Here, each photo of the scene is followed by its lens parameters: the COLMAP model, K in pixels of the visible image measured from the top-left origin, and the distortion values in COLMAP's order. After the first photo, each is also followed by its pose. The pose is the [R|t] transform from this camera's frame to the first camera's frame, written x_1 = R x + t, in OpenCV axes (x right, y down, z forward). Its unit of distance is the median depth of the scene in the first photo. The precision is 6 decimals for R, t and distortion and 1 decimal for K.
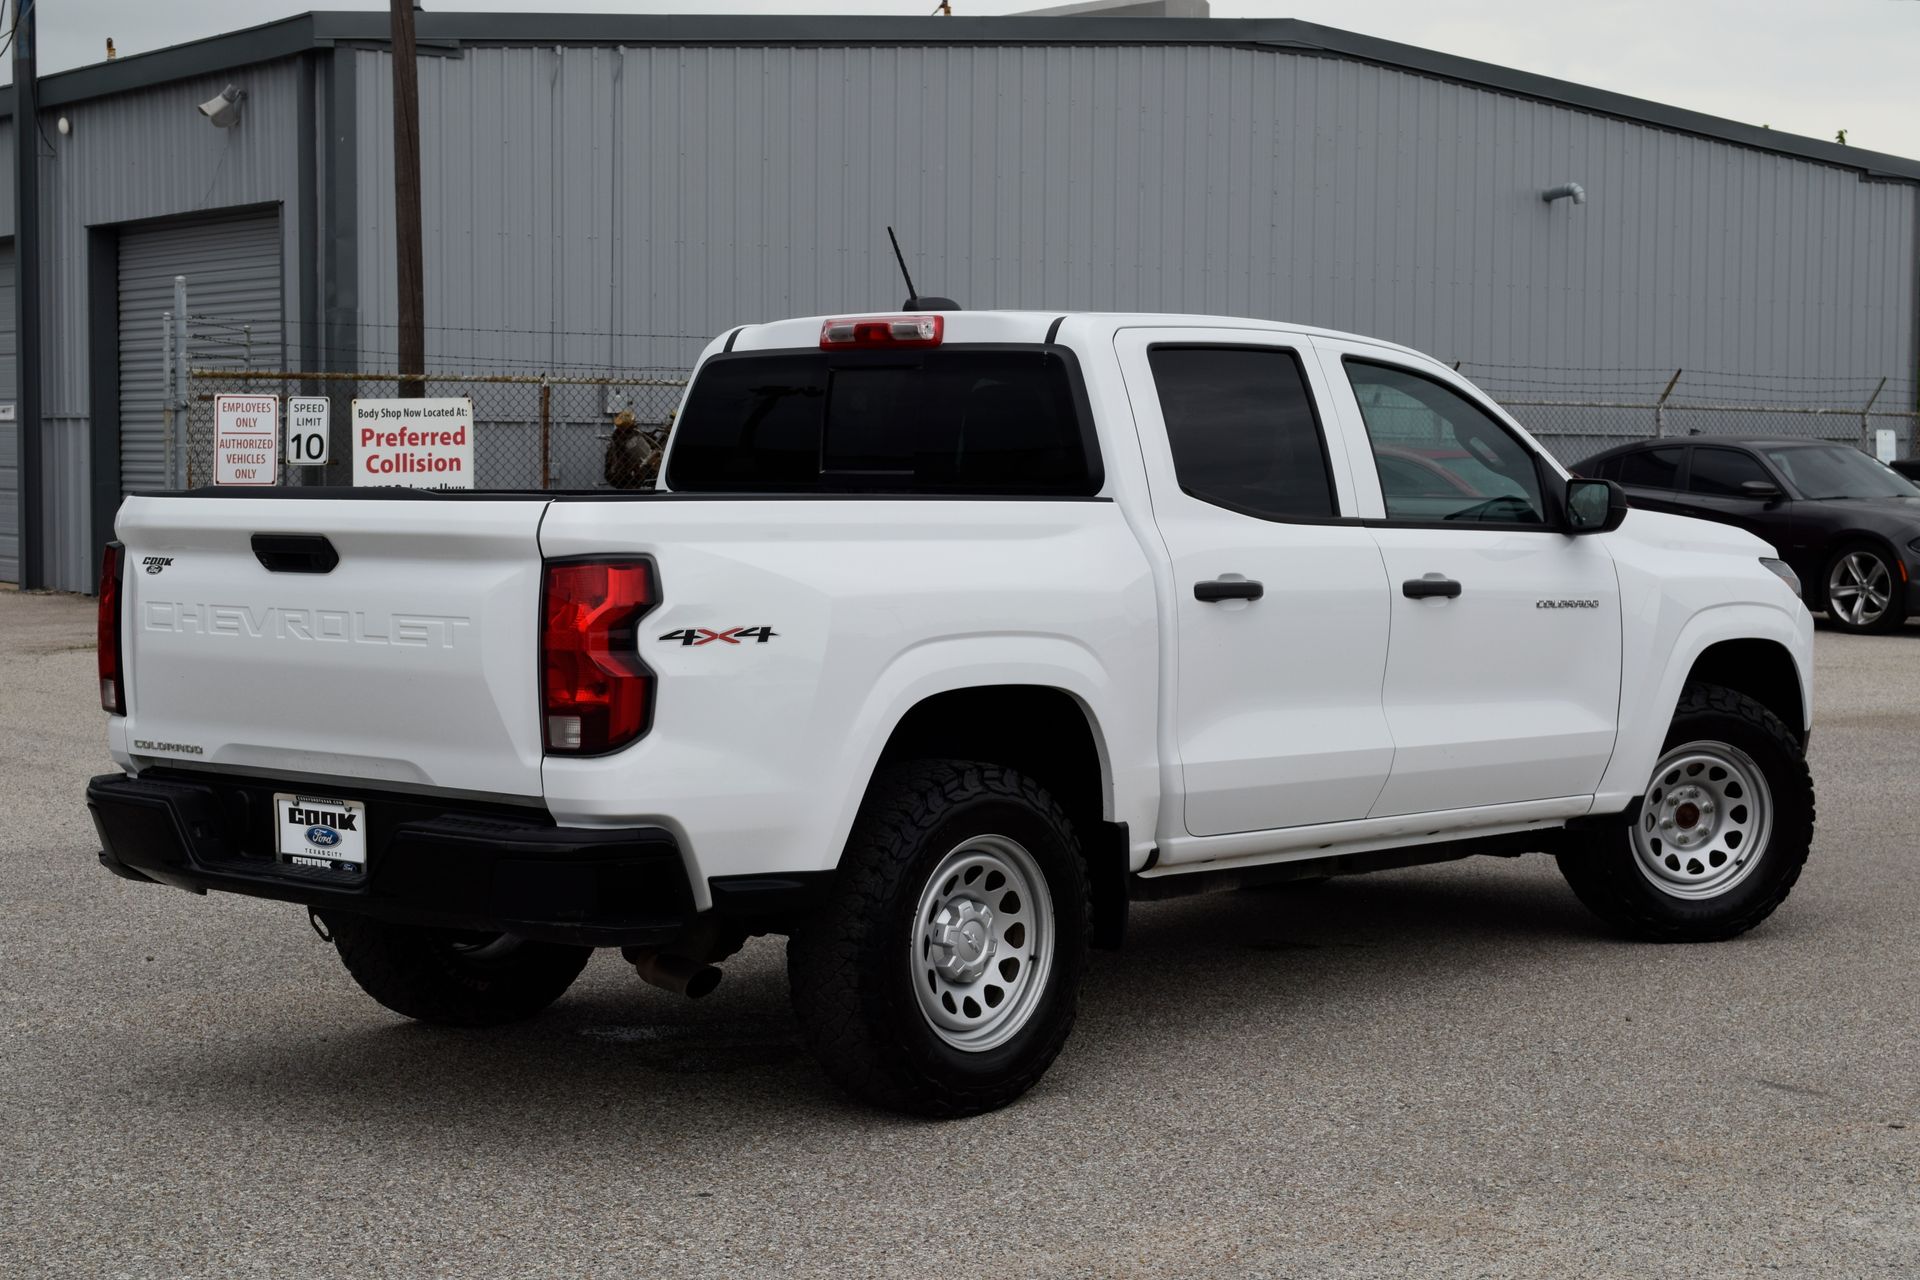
lens RADIAL K [[3322.8, 0, 955.2], [0, 3322.8, 646.7], [0, 0, 1]] dist [-0.072451, 0.000000]
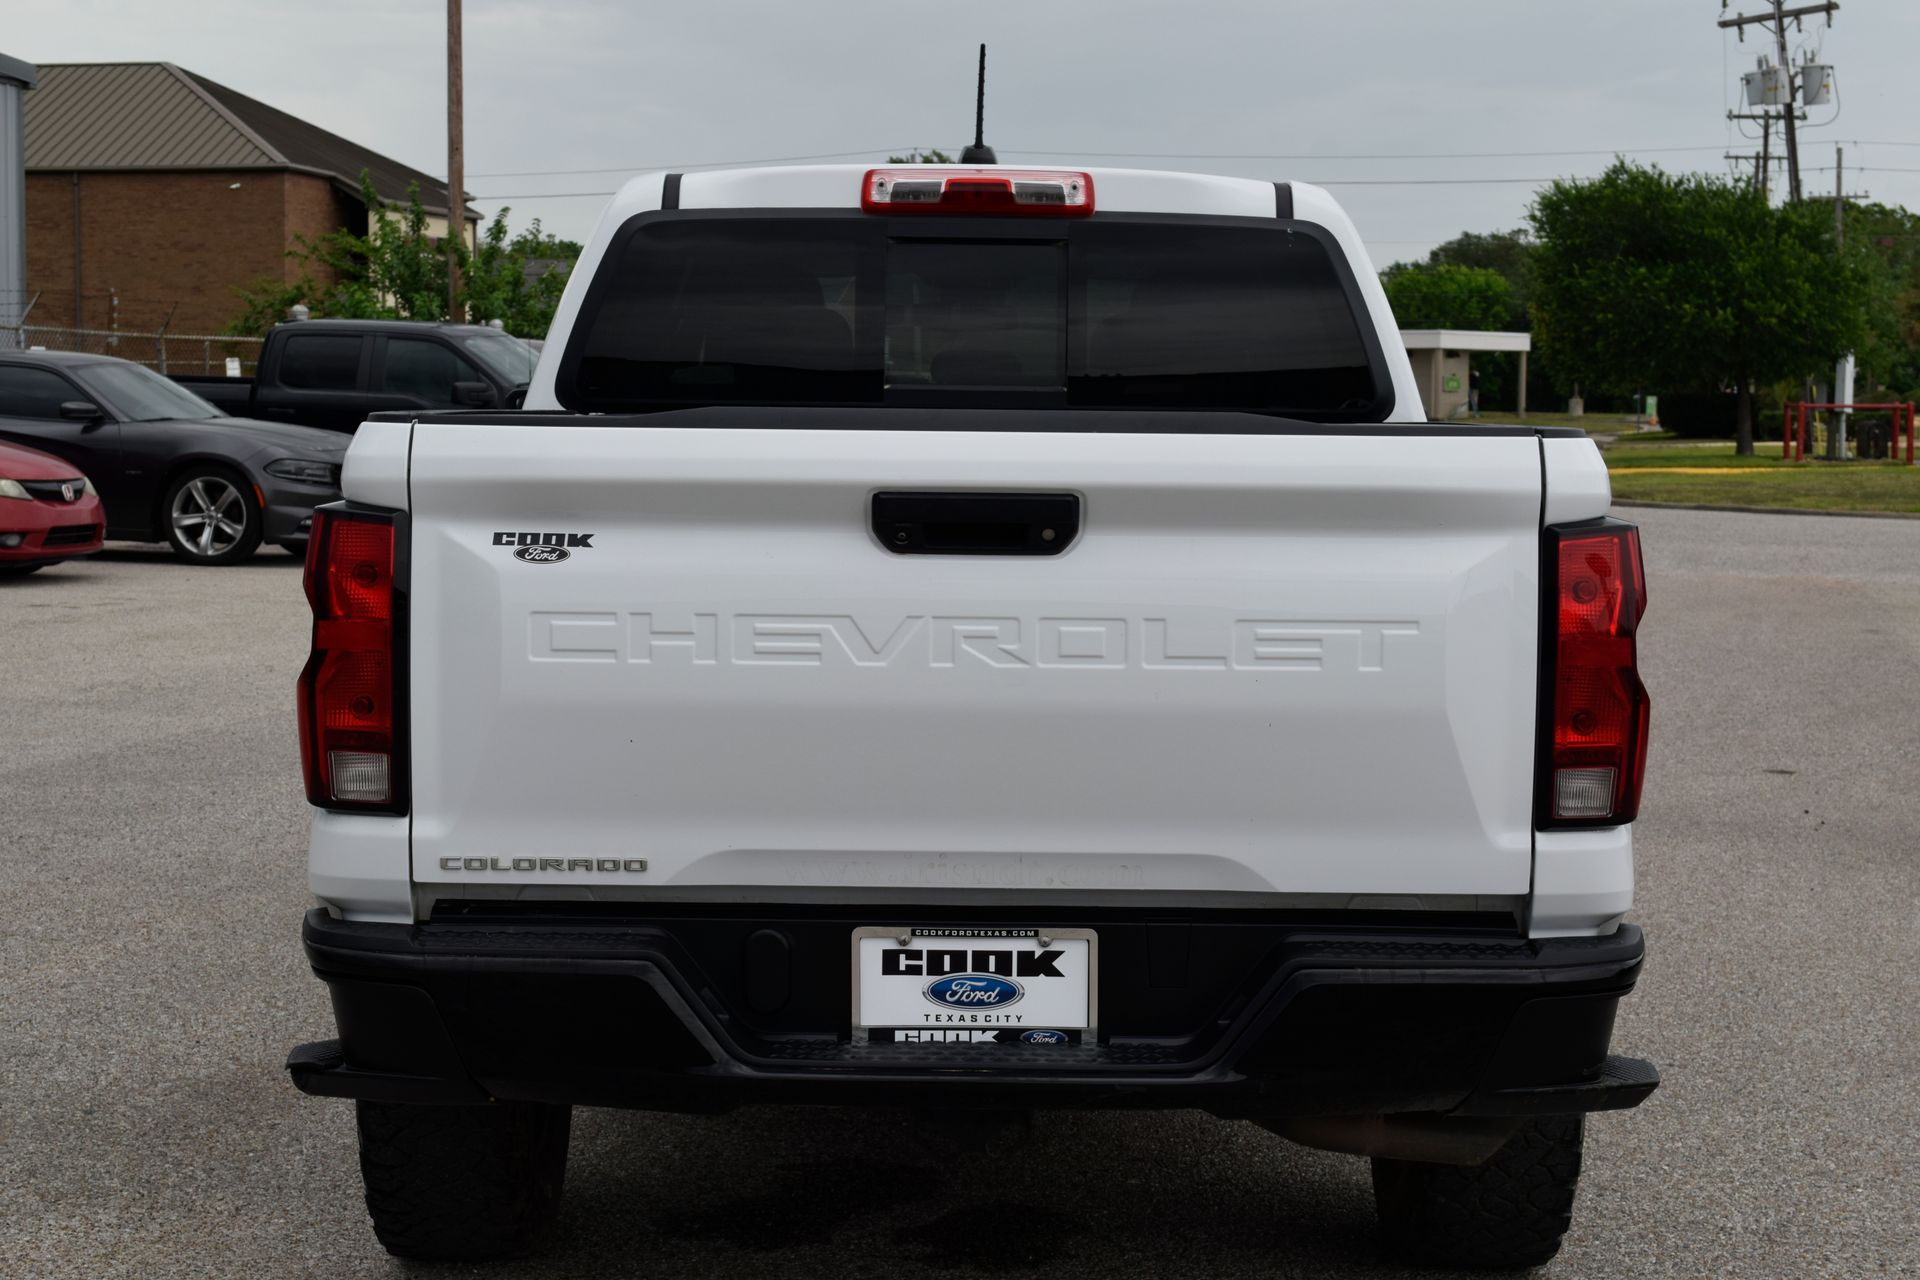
lens RADIAL K [[3378.7, 0, 945.4], [0, 3378.7, 624.4], [0, 0, 1]] dist [0.224808, 0.000000]
pose [[0.747126, -0.039754, 0.663492, -0.596184], [0.028335, 0.999207, 0.027963, -0.026617], [-0.664078, -0.002092, 0.747661, 0.539449]]
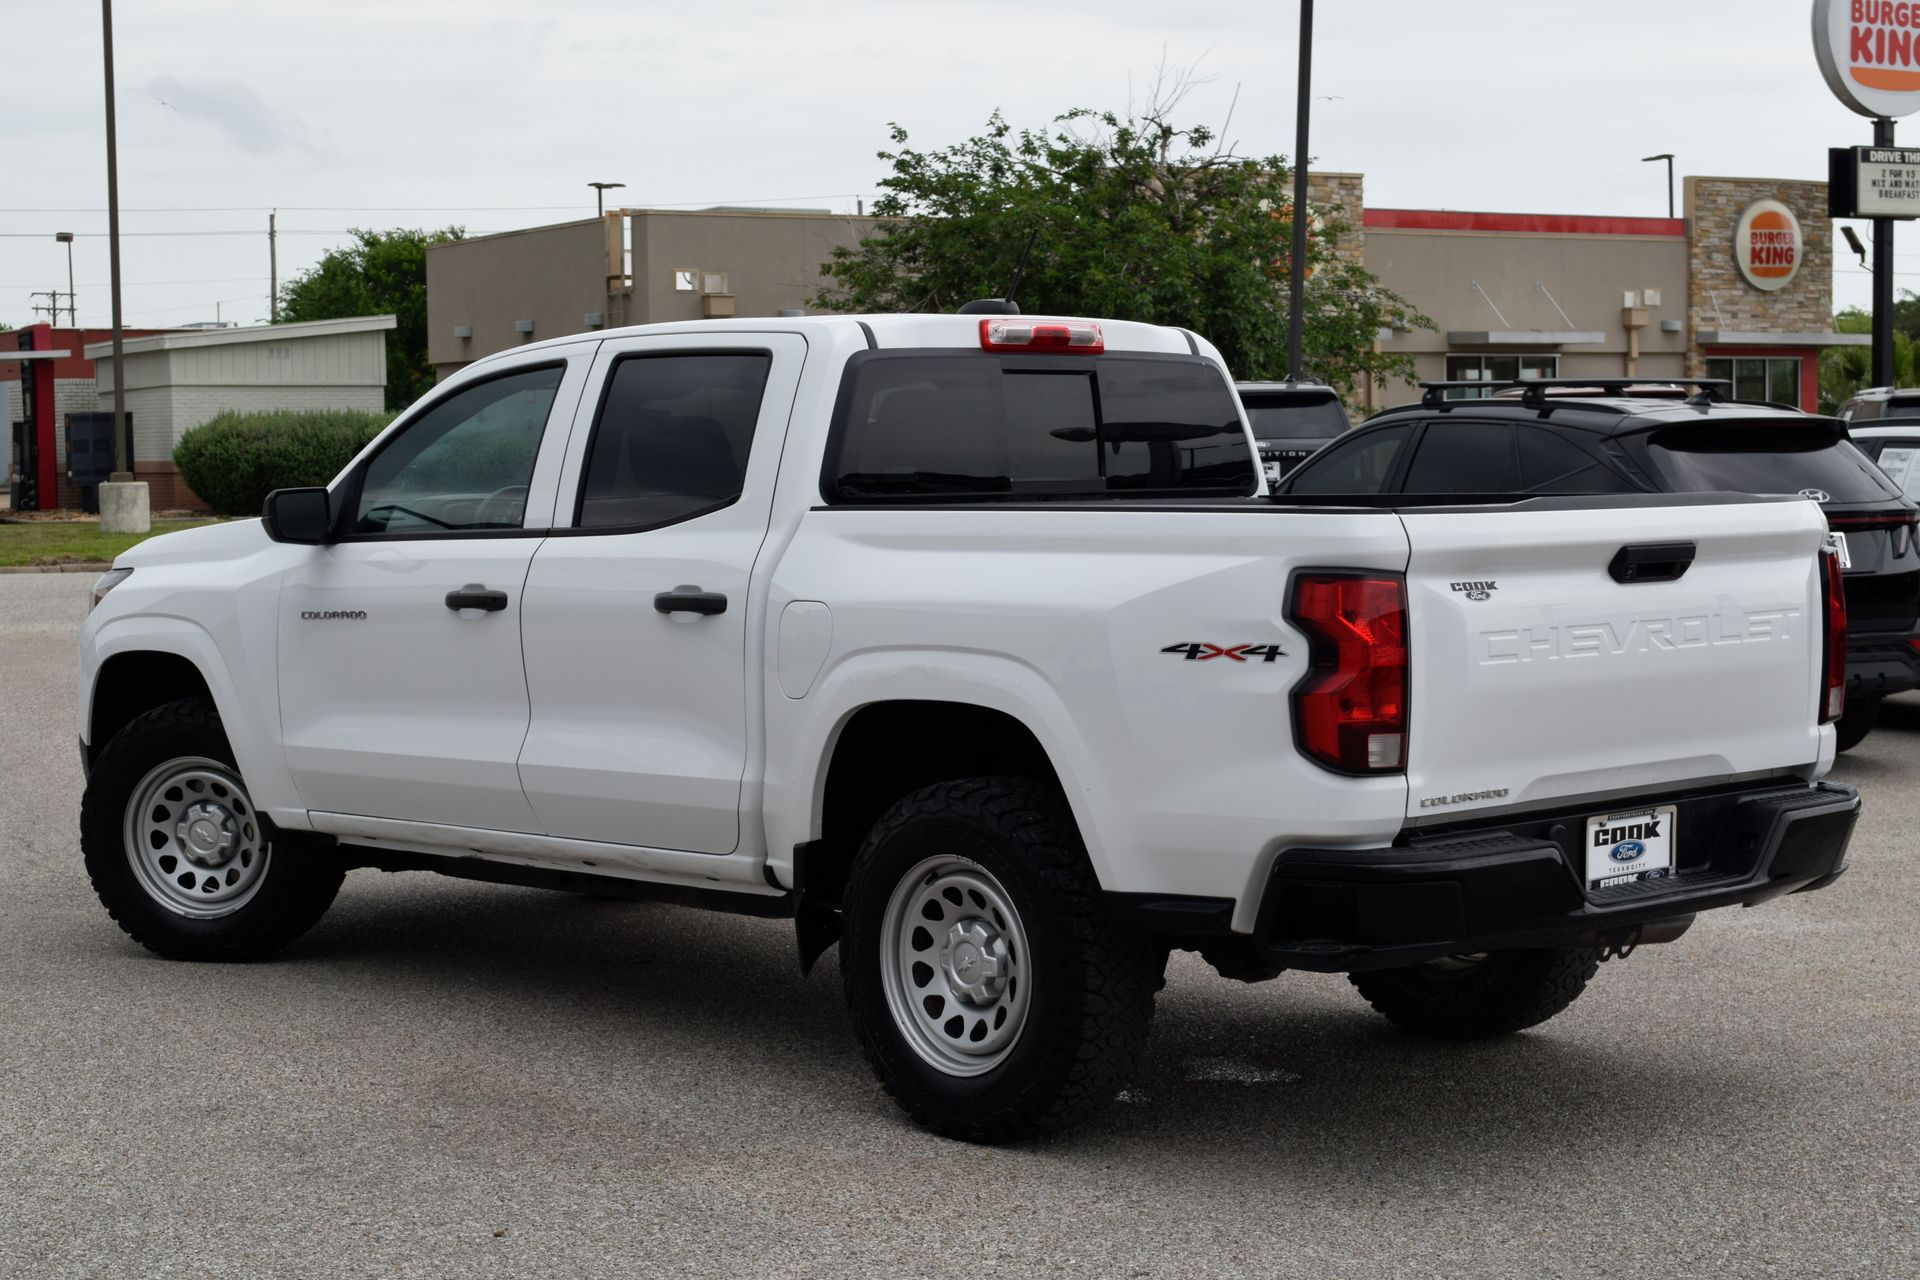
lens RADIAL K [[3322.8, 0, 950.2], [0, 3322.8, 630.6], [0, 0, 1]] dist [-0.072451, 0.000000]
pose [[0.099108, -0.060967, 0.993207, -1.169908], [0.066900, 0.996271, 0.054480, -0.073850], [-0.992825, 0.061046, 0.102818, 1.086402]]
